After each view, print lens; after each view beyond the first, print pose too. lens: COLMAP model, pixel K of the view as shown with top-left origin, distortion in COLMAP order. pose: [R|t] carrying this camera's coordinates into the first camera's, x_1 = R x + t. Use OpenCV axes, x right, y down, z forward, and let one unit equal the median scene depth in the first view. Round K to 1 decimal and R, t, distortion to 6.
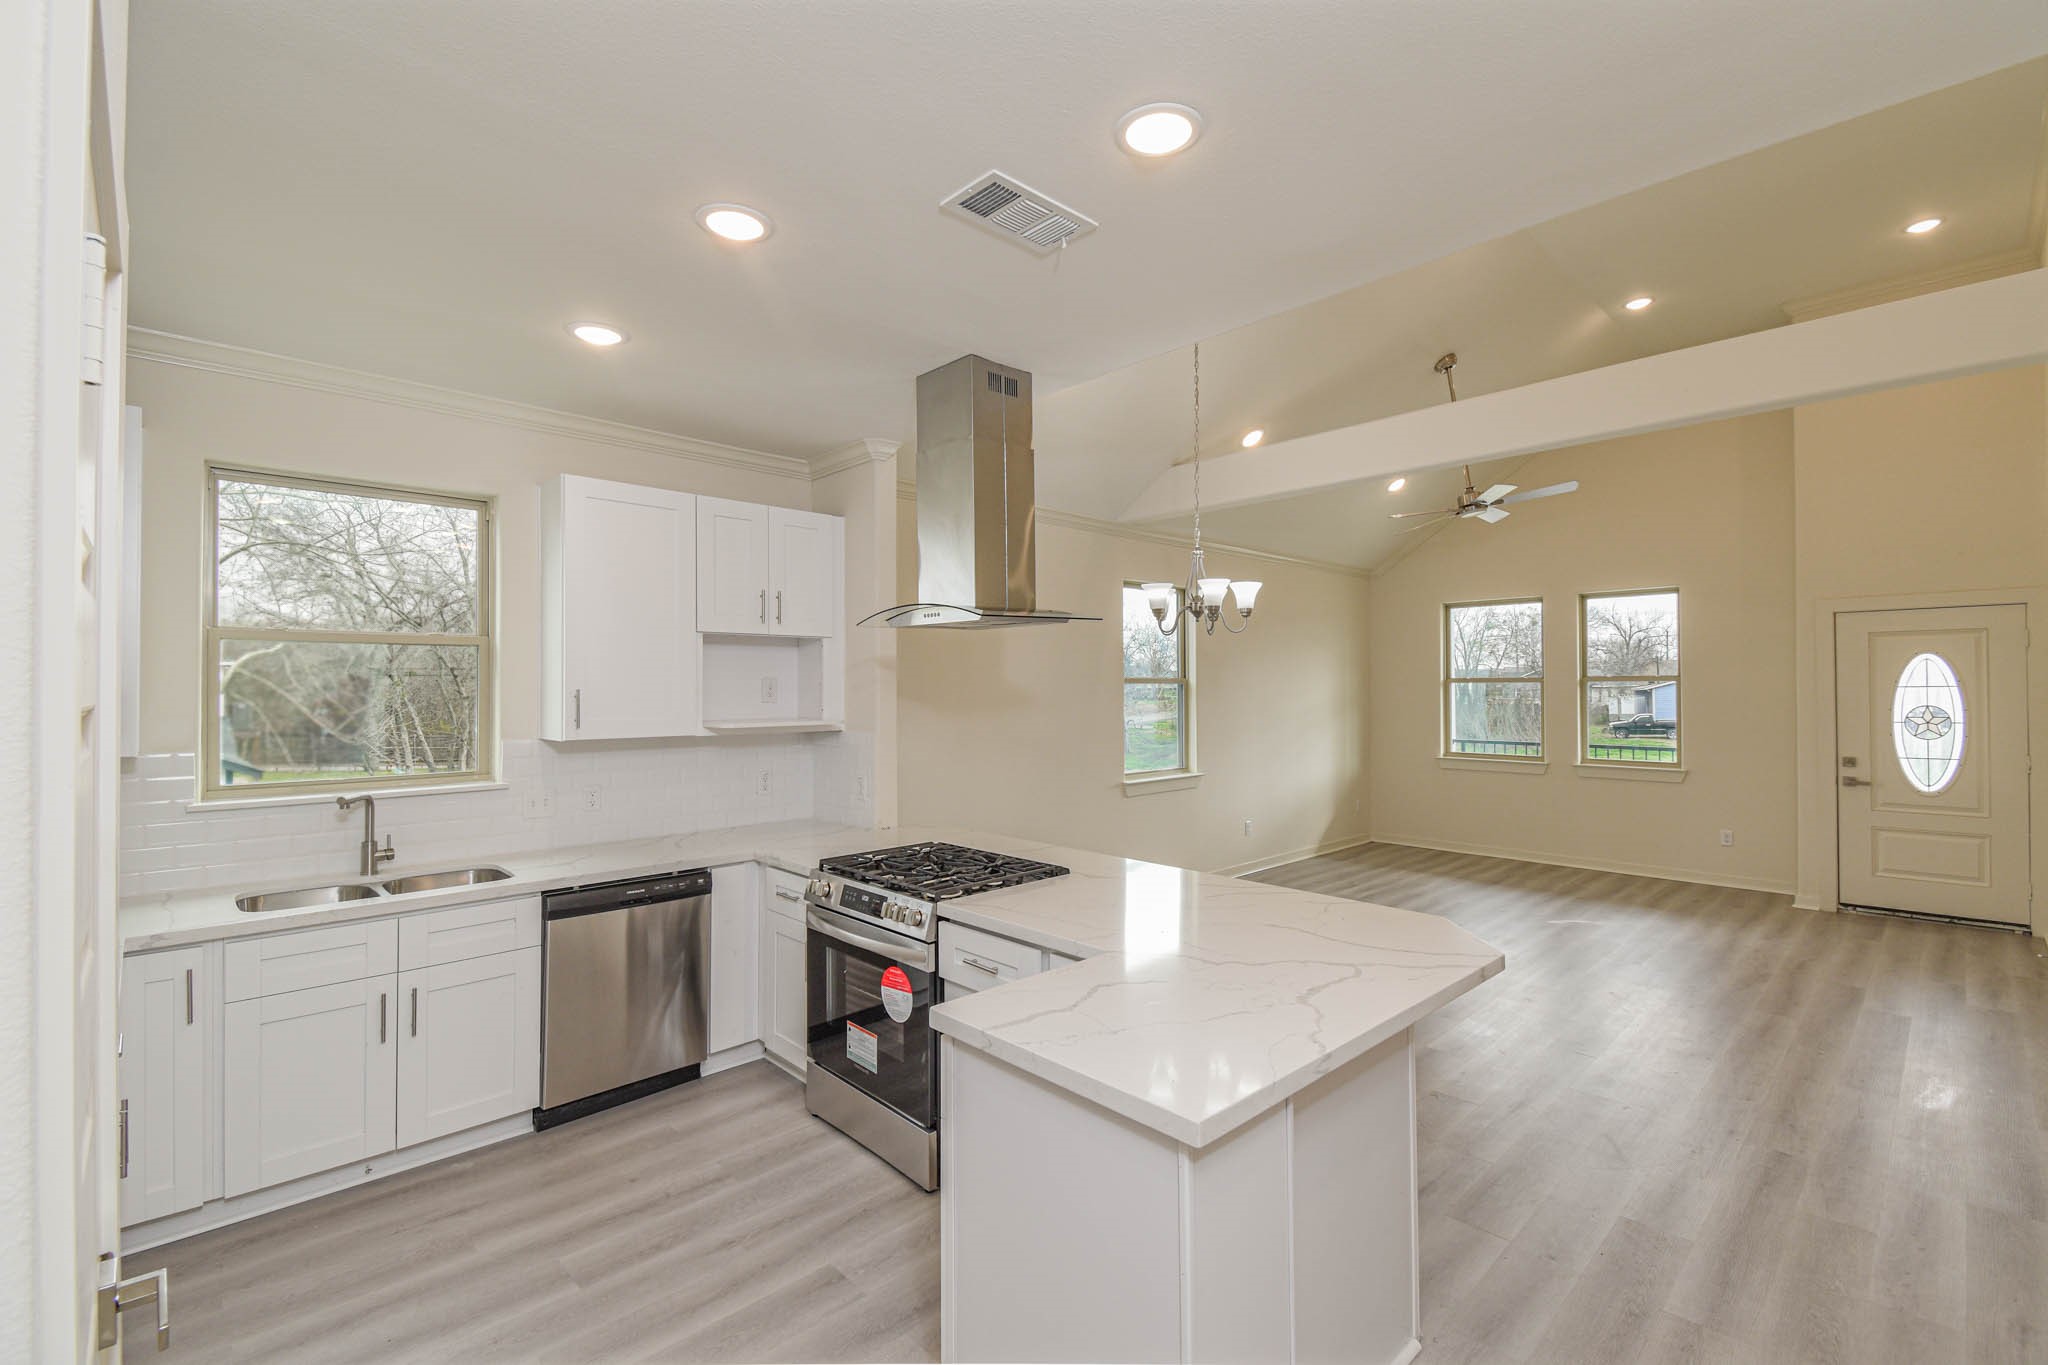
lens RADIAL K [[913.1, 0, 1024.9], [0, 913.1, 680.9], [0, 0, 1]] dist [-0.000219, -0.000355]
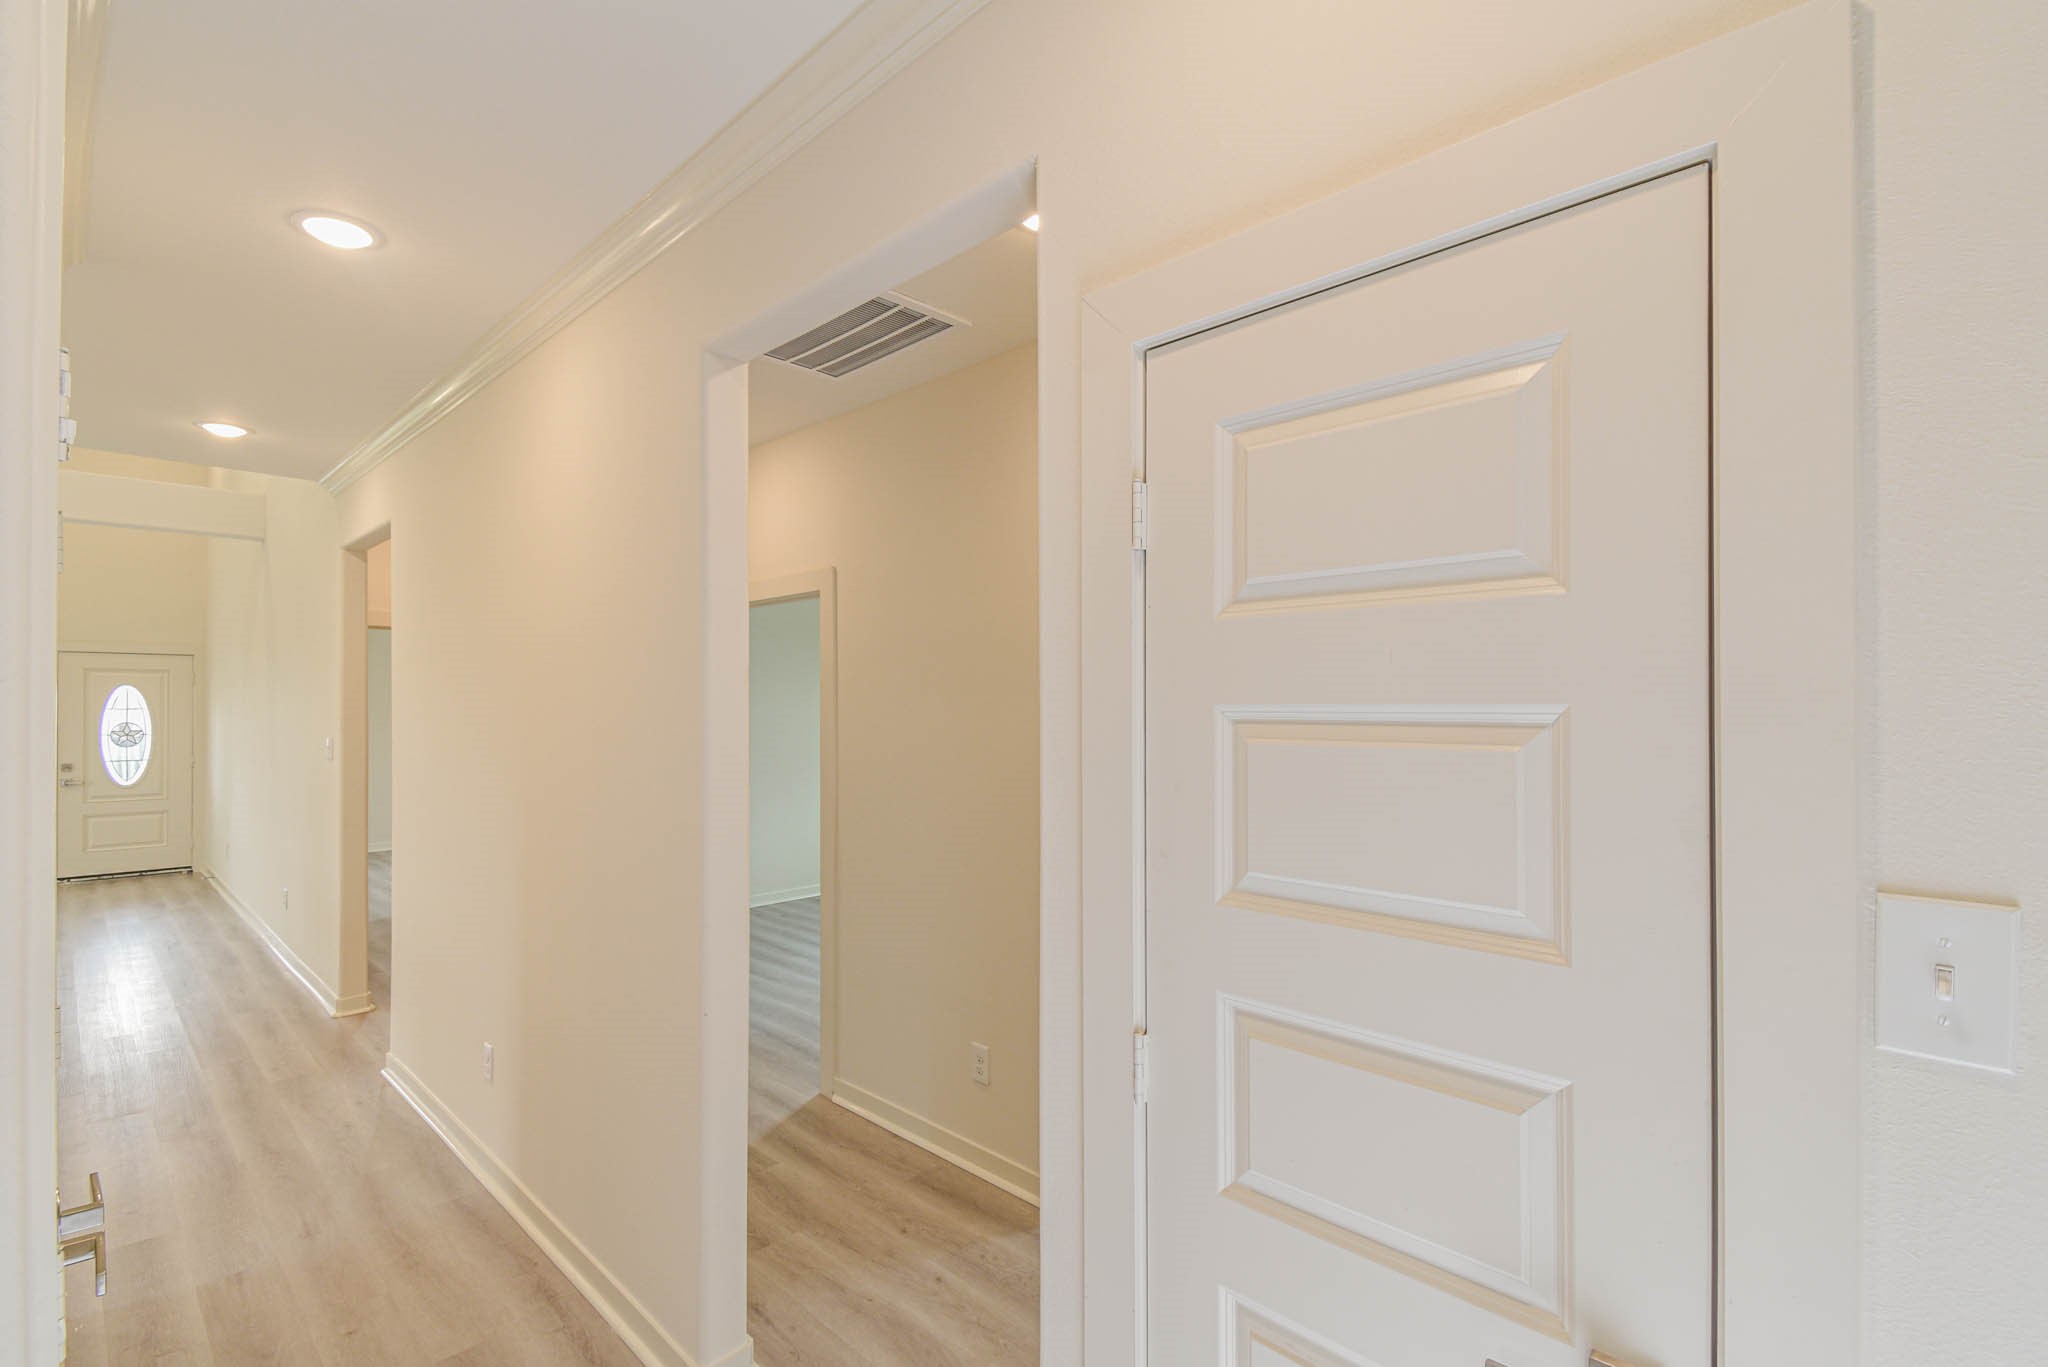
lens RADIAL K [[913.1, 0, 1024.4], [0, 913.1, 698.3], [0, 0, 1]] dist [-0.000219, -0.000355]
pose [[-0.044567, 0.015143, 0.998892, -0.463599], [-0.003925, 0.999875, -0.015333, 0.005696], [-0.998999, -0.004604, -0.044502, -0.306098]]
